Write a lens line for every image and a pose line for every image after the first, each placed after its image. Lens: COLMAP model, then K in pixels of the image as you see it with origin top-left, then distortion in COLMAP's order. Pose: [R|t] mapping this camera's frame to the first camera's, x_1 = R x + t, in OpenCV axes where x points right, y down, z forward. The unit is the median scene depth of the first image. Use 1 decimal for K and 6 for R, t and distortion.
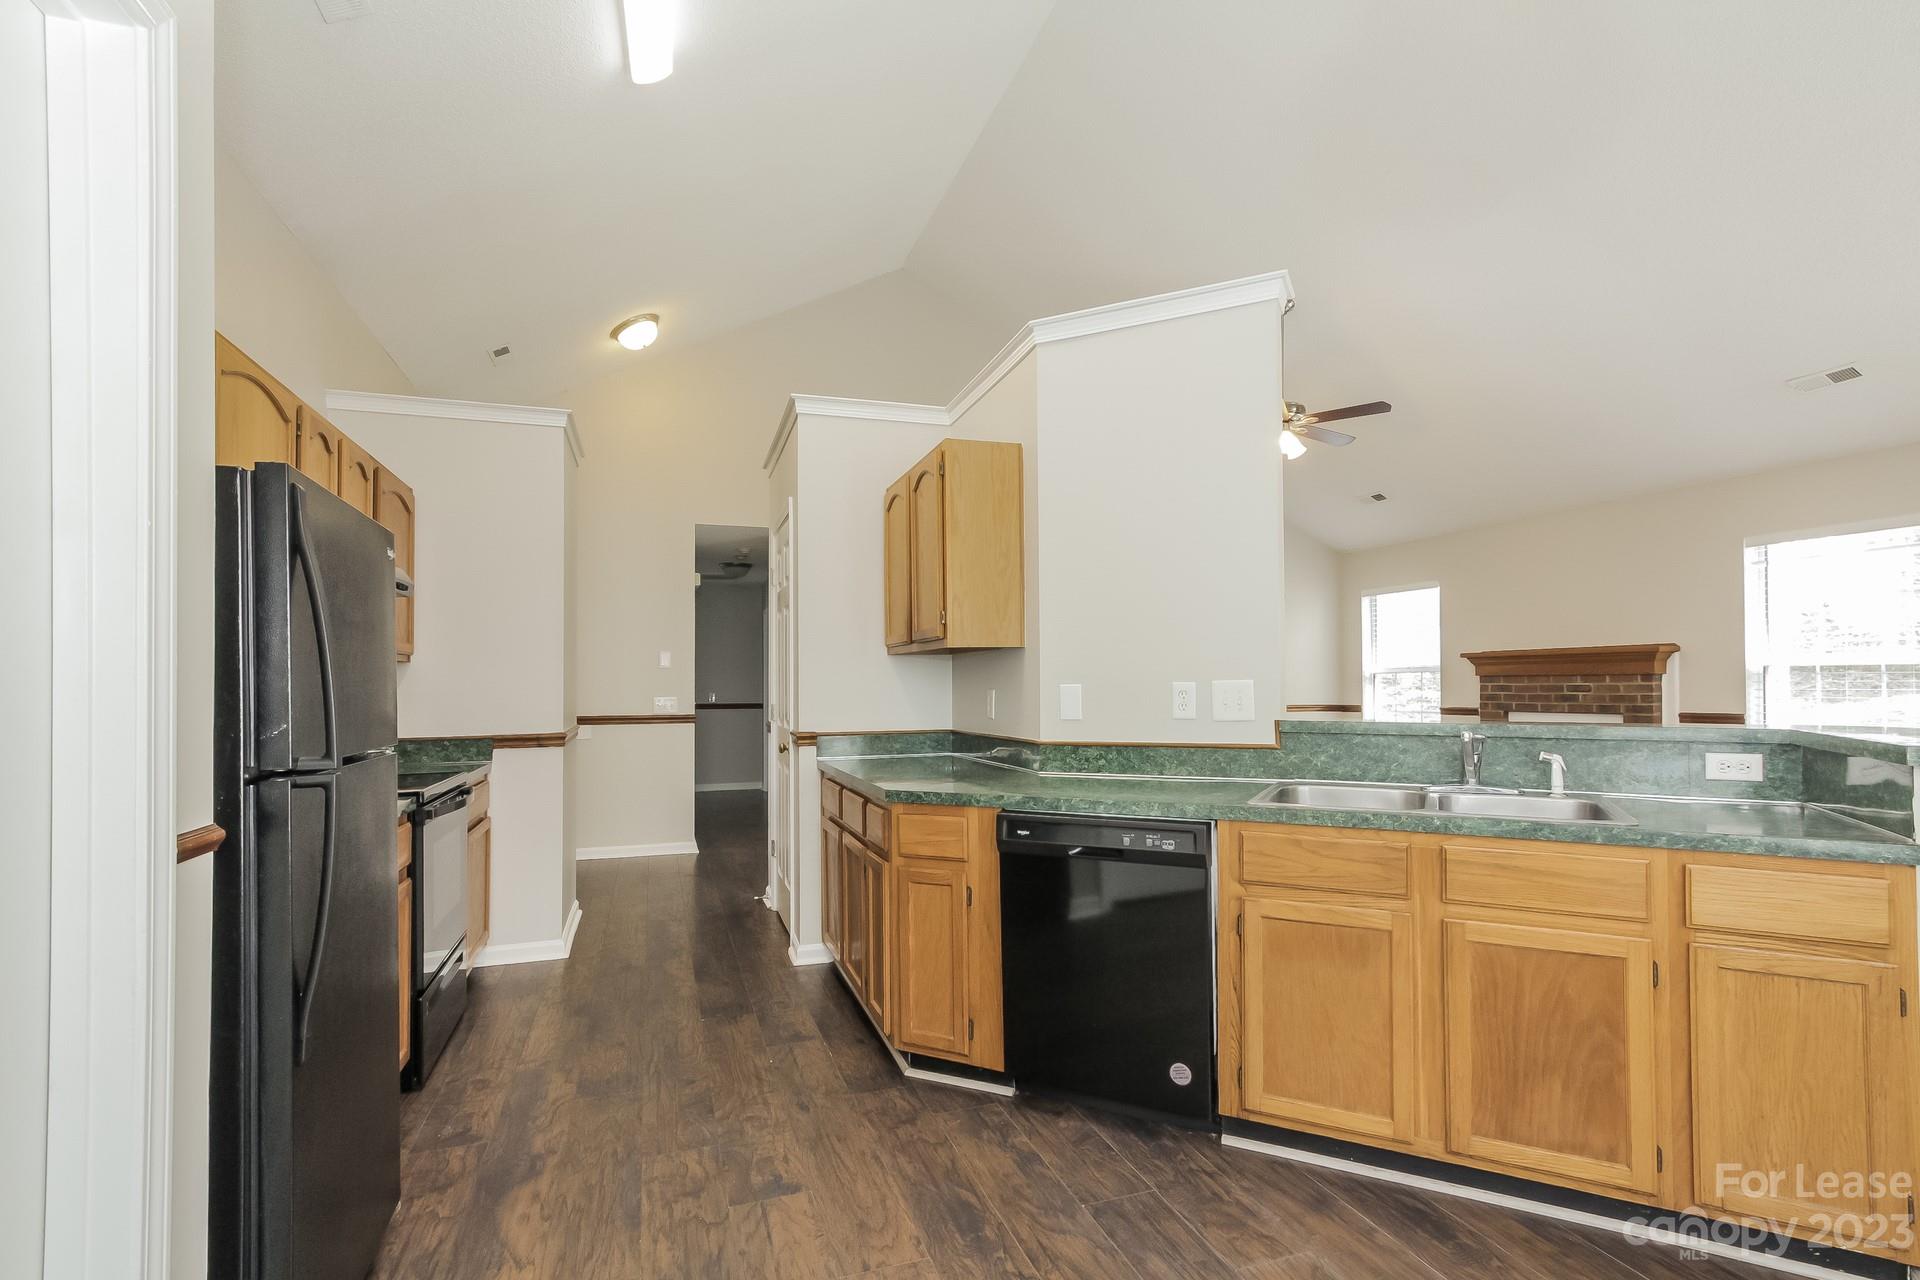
lens RADIAL K [[898.1, 0, 960.0], [0, 898.1, 640.0], [0, 0, 1]] dist [0.012938, 0.000261]
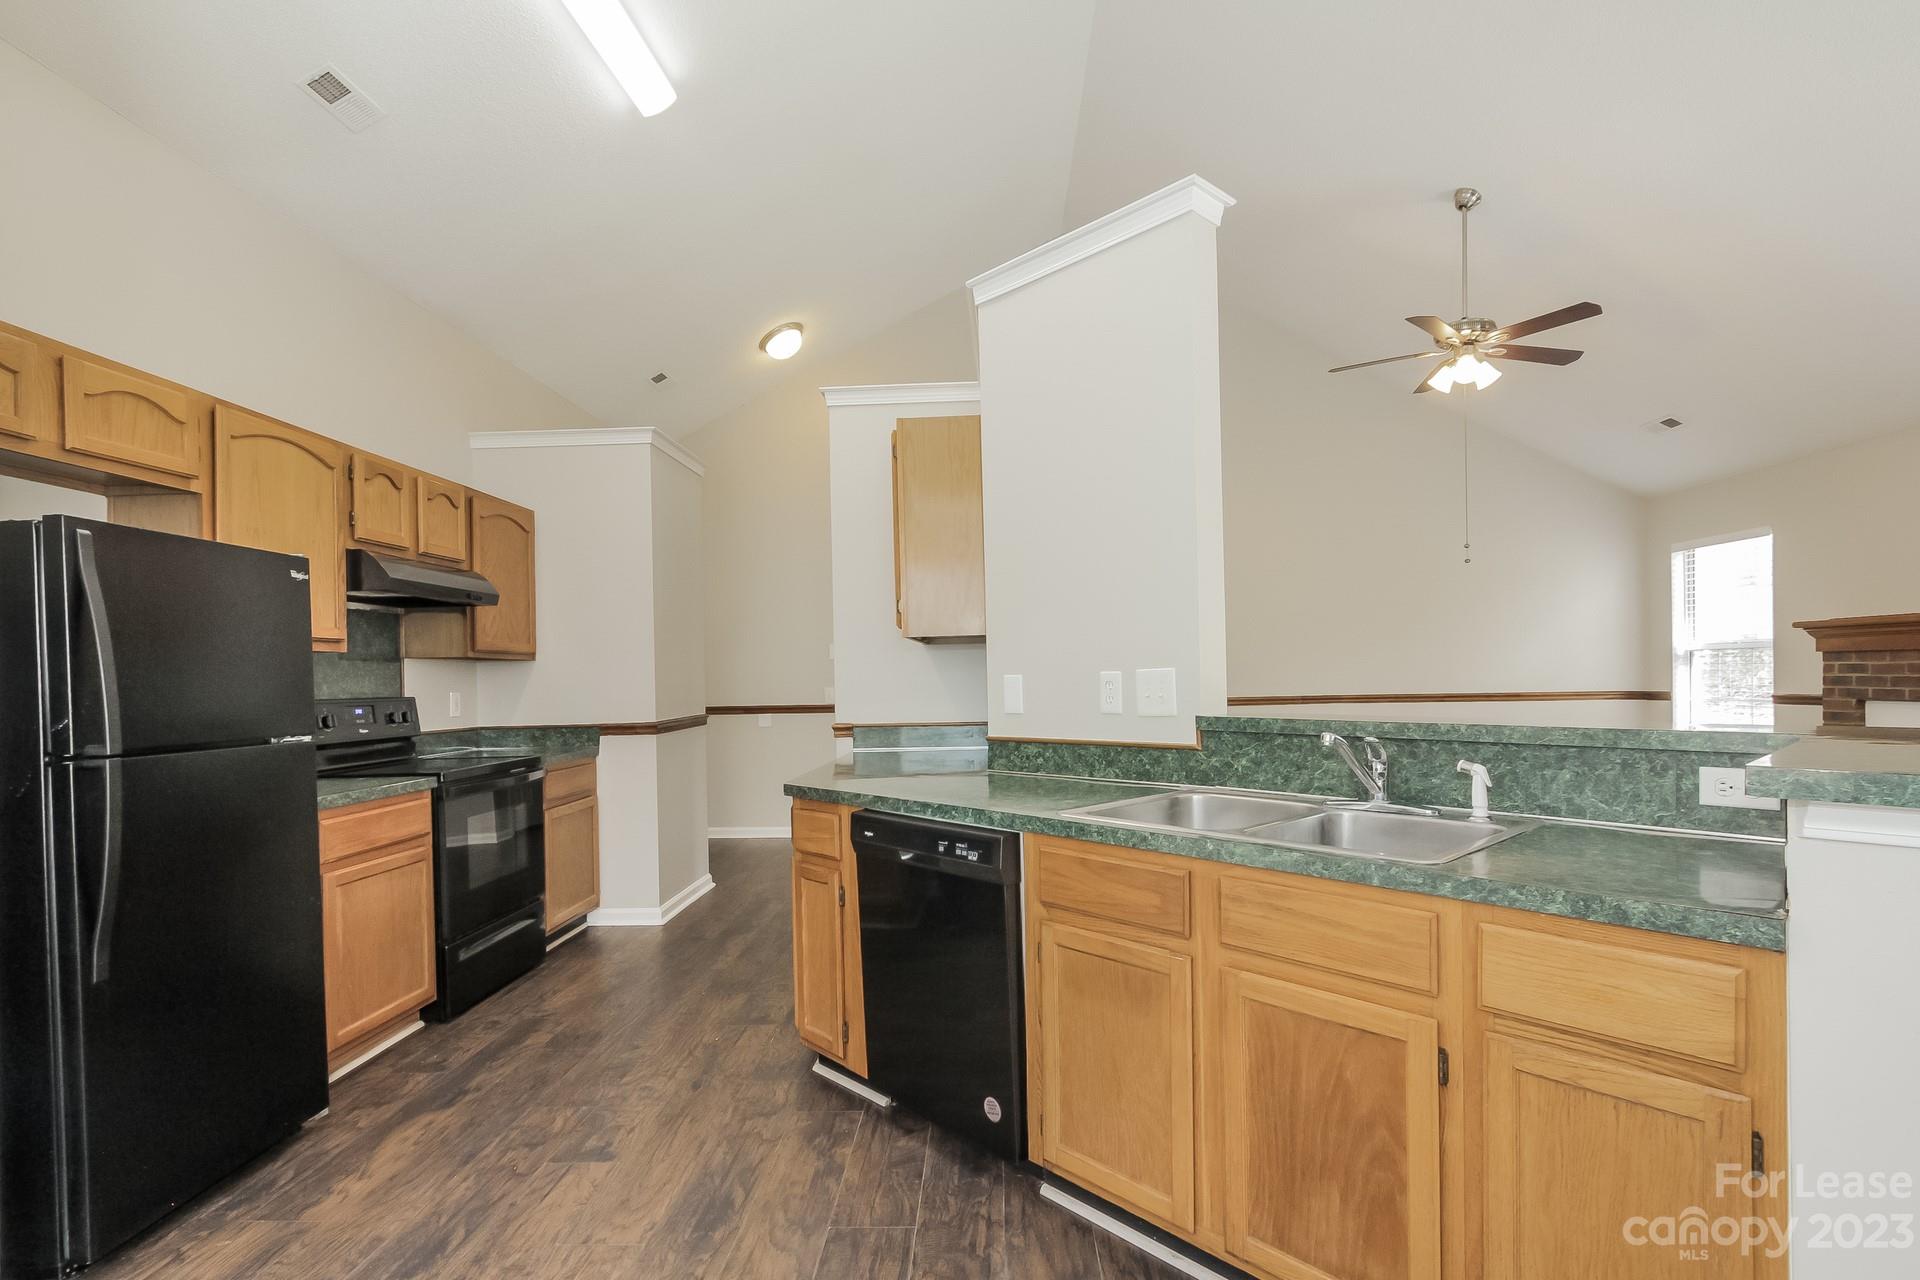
lens RADIAL K [[919.5, 0, 966.9], [0, 919.5, 652.2], [0, 0, 1]] dist [-0.001231, -0.000443]
pose [[0.936150, -0.018955, -0.351089, 0.448833], [0.029380, 0.999271, 0.024390, 0.002415], [0.350370, -0.033147, 0.936025, 0.120824]]
